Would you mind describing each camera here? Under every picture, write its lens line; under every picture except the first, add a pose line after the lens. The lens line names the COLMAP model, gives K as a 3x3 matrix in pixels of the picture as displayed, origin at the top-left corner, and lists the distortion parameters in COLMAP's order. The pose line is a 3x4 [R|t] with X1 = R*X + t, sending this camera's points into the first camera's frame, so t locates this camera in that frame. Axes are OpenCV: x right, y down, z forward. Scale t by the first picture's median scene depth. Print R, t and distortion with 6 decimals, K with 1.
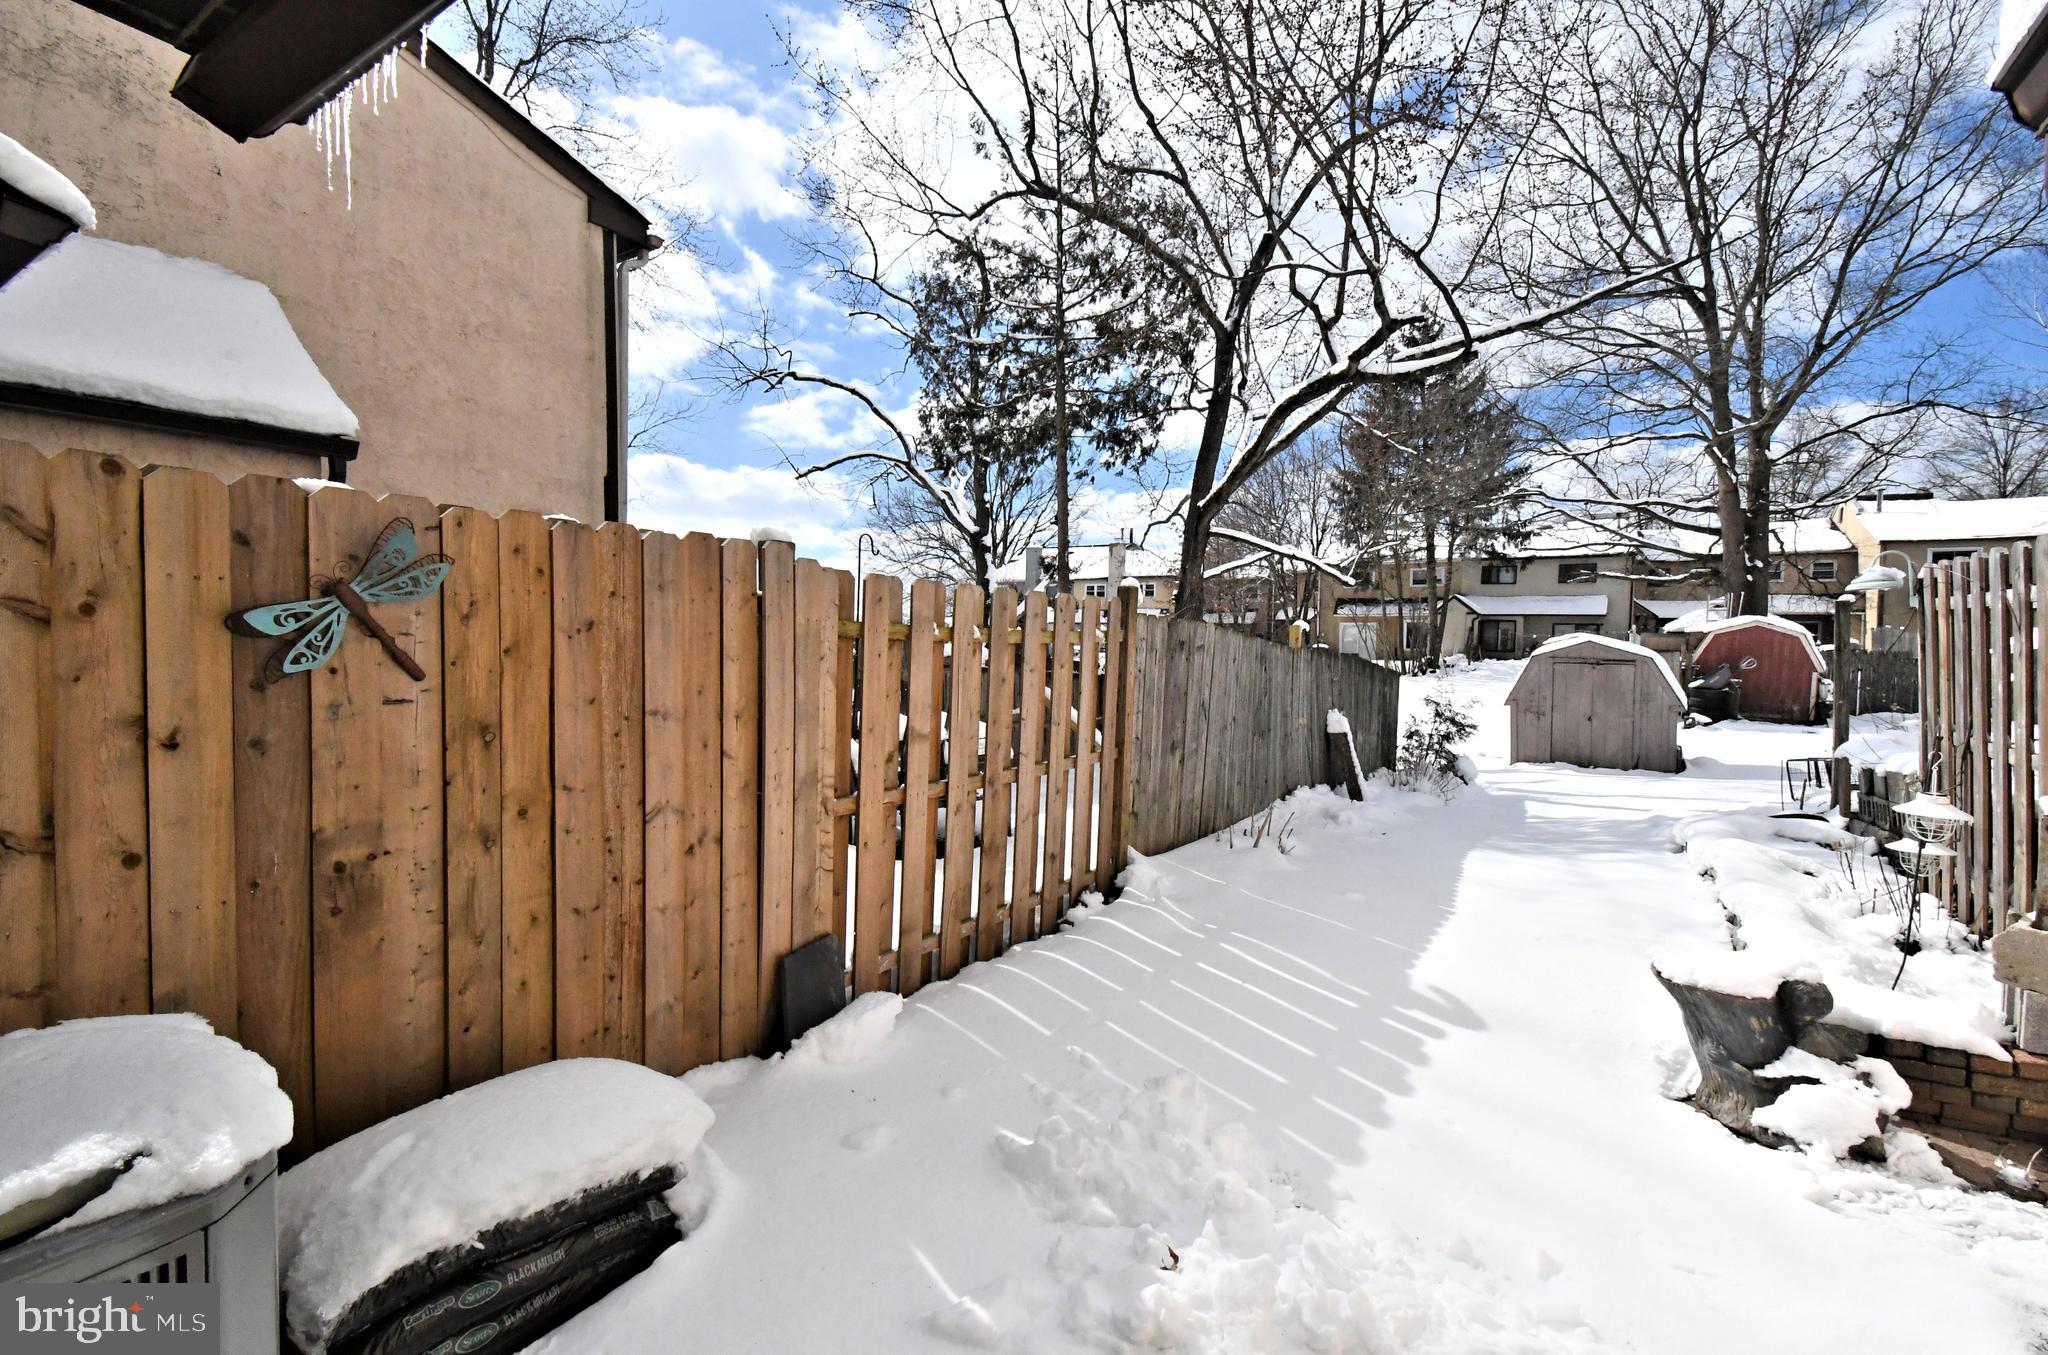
lens RADIAL K [[847.9, 0, 1024.0], [0, 847.9, 677.5], [0, 0, 1]] dist [0.036928, -0.022280]
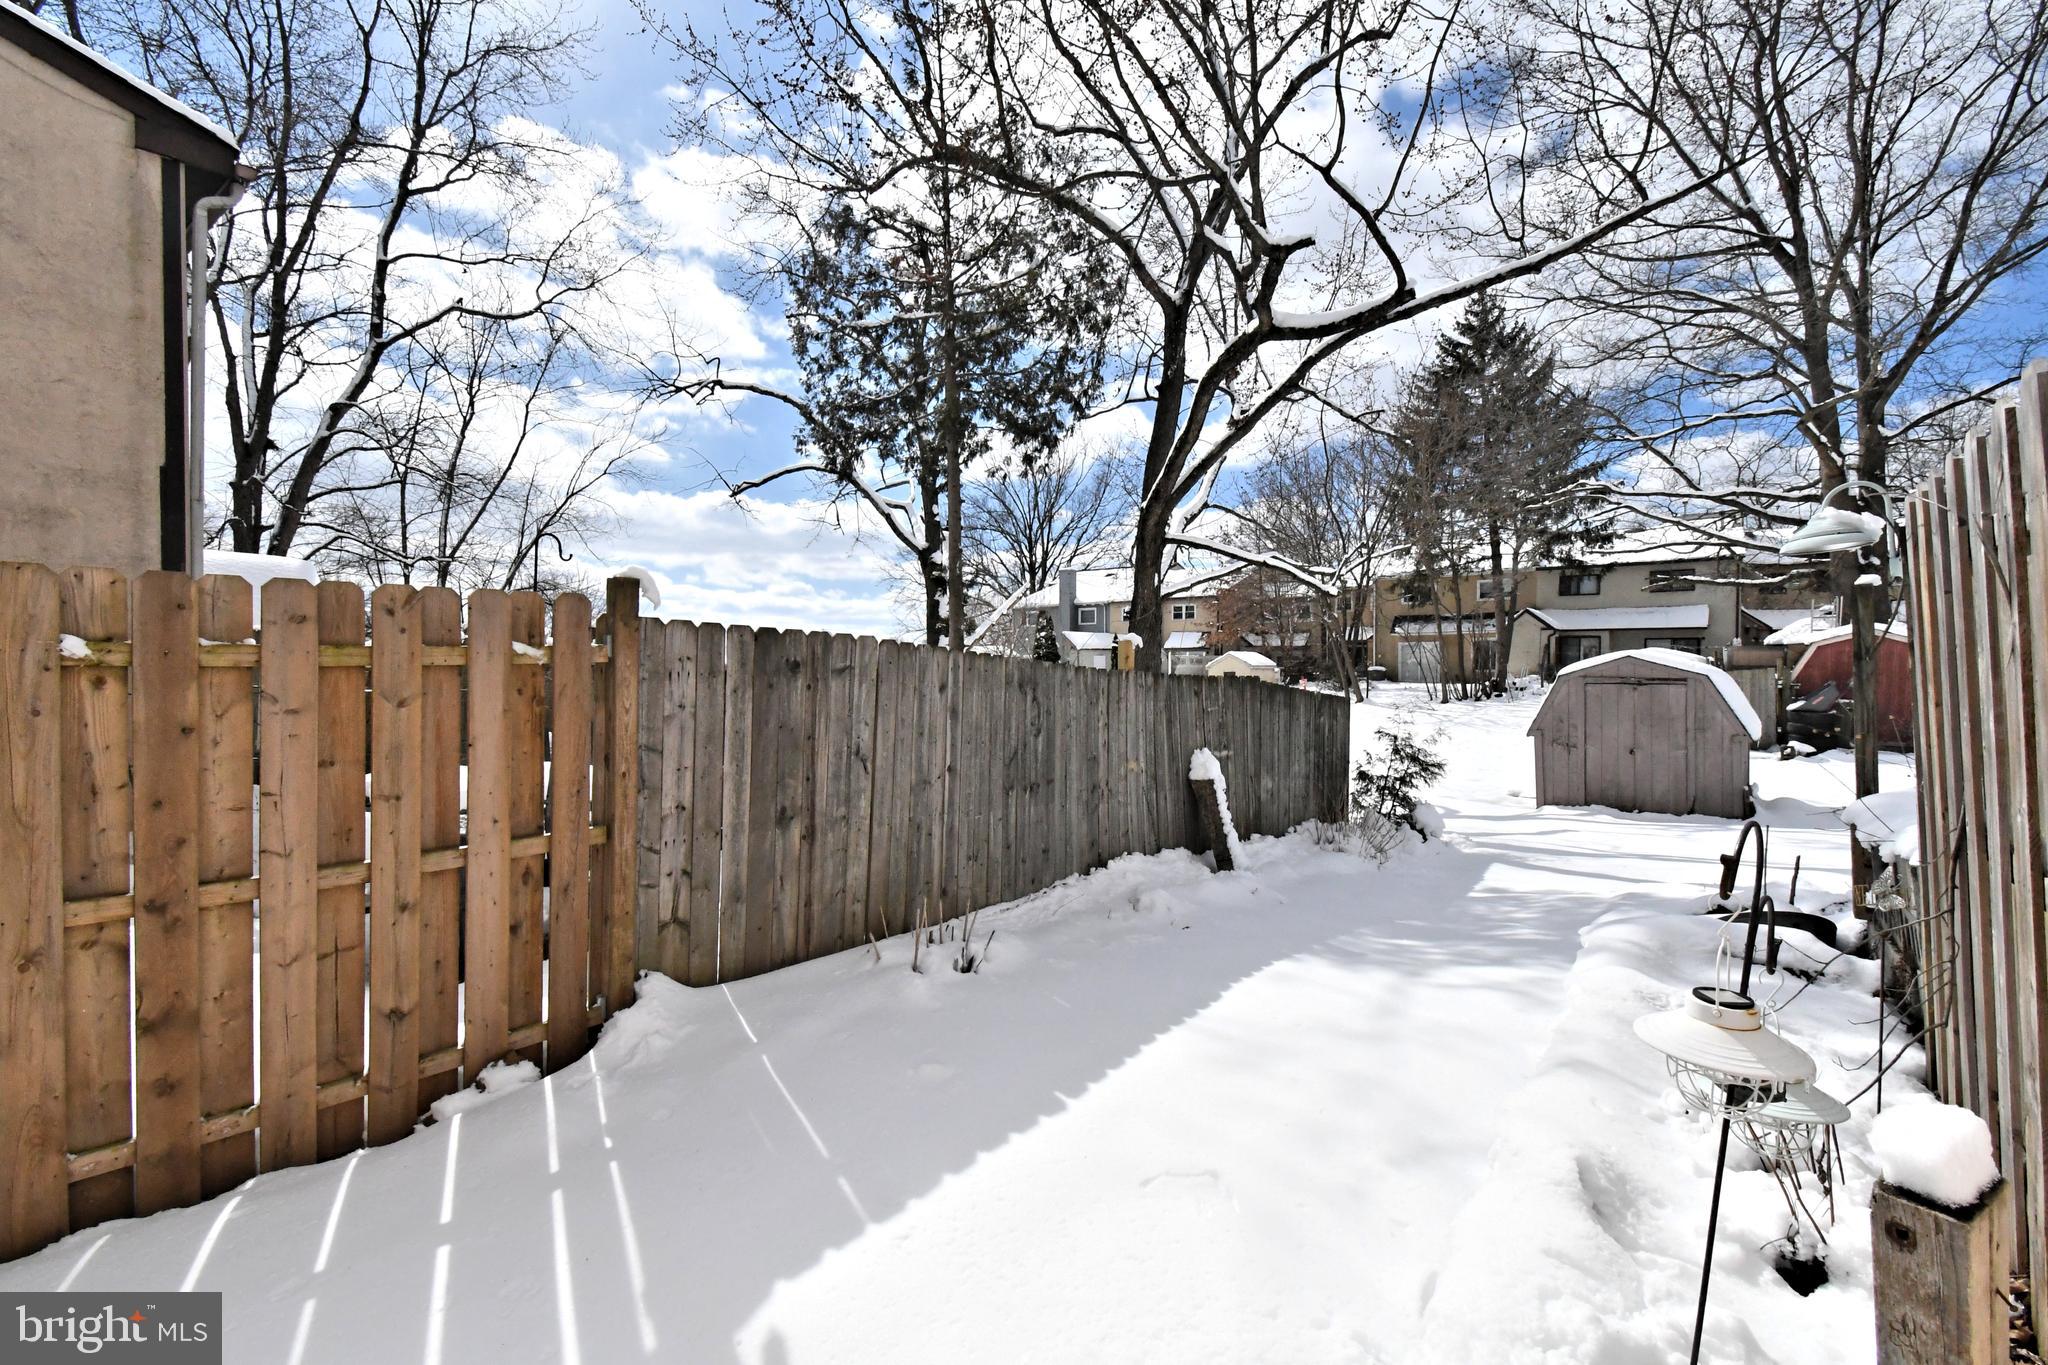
lens RADIAL K [[886.4, 0, 1007.6], [0, 886.4, 687.1], [0, 0, 1]] dist [0.033229, -0.017295]
pose [[0.996403, -0.016830, -0.083051, 0.087724], [0.014821, 0.999584, -0.024751, -0.000443], [0.083433, 0.023431, 0.996238, 0.063565]]
